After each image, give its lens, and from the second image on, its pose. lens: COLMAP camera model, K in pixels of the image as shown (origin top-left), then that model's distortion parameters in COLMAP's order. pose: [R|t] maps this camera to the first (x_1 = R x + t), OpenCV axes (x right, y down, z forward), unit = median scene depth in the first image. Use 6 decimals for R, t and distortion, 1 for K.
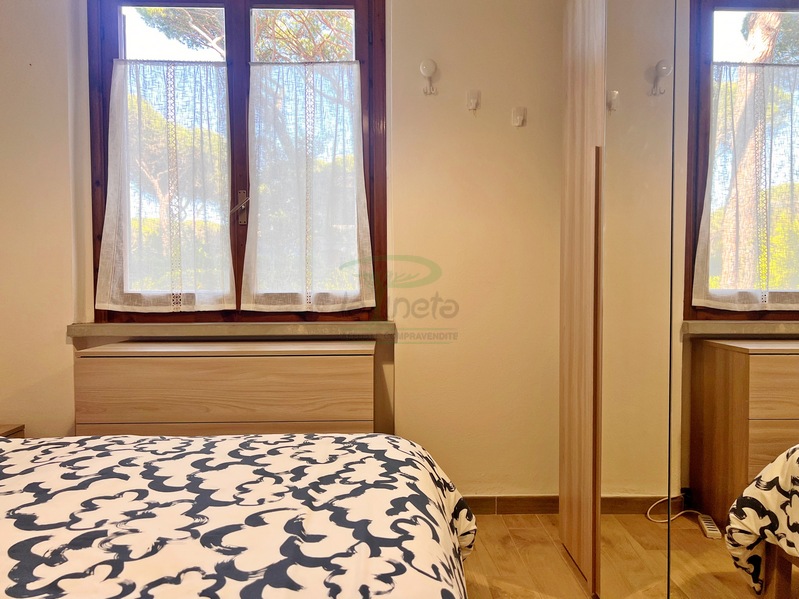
lens RADIAL K [[597.2, 0, 396.6], [0, 597.2, 298.8], [0, 0, 1]] dist [0.053390, -0.054971]
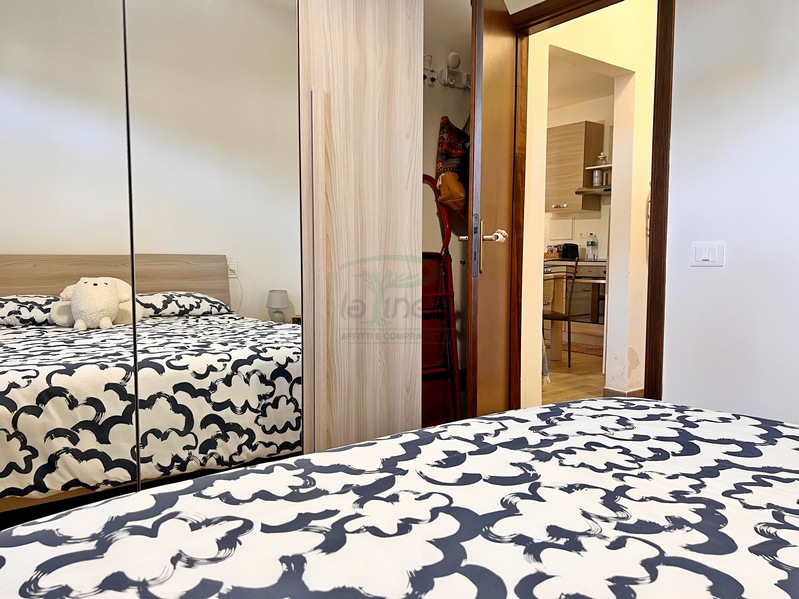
lens RADIAL K [[597.2, 0, 396.5], [0, 597.2, 300.8], [0, 0, 1]] dist [0.053390, -0.054971]
pose [[-0.583933, -0.065313, 0.809170, -0.871107], [0.019281, 0.995361, 0.094255, 0.011522], [-0.811573, 0.070640, -0.579966, 1.562875]]
